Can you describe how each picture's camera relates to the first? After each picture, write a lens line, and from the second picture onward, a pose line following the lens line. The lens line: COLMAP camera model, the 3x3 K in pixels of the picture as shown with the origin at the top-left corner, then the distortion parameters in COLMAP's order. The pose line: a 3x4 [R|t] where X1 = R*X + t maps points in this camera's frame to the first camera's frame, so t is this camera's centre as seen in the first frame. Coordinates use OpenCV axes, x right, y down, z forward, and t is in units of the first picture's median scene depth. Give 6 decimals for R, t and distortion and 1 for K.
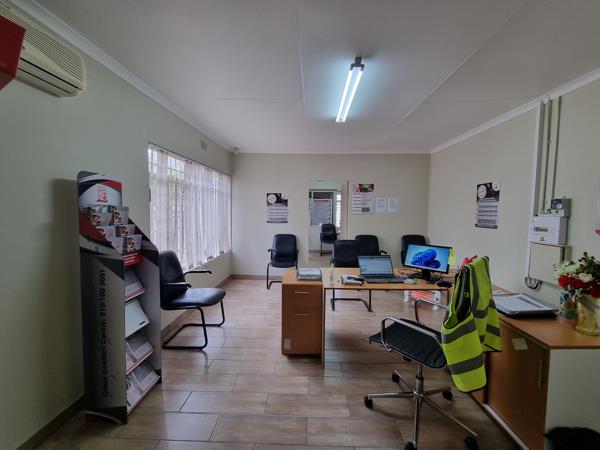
lens RADIAL K [[247.7, 0, 304.8], [0, 247.7, 224.0], [0, 0, 1]] dist [-0.001360, -0.000196]
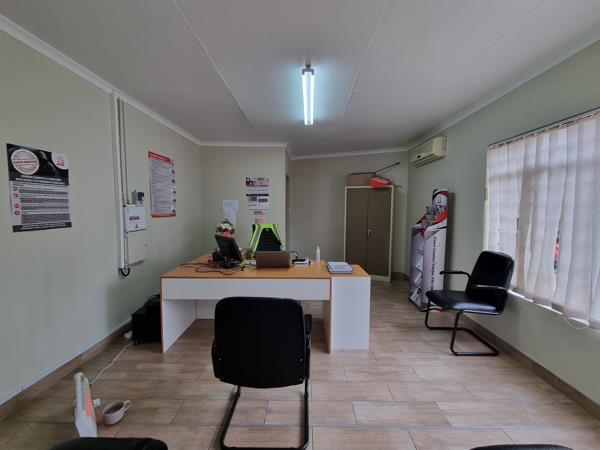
lens RADIAL K [[247.7, 0, 304.3], [0, 247.7, 224.2], [0, 0, 1]] dist [-0.001360, -0.000196]
pose [[-0.999679, -0.018156, -0.017652, 0.152873], [-0.020258, 0.991652, 0.127343, -0.085807], [0.015192, 0.127660, -0.991702, 1.659642]]
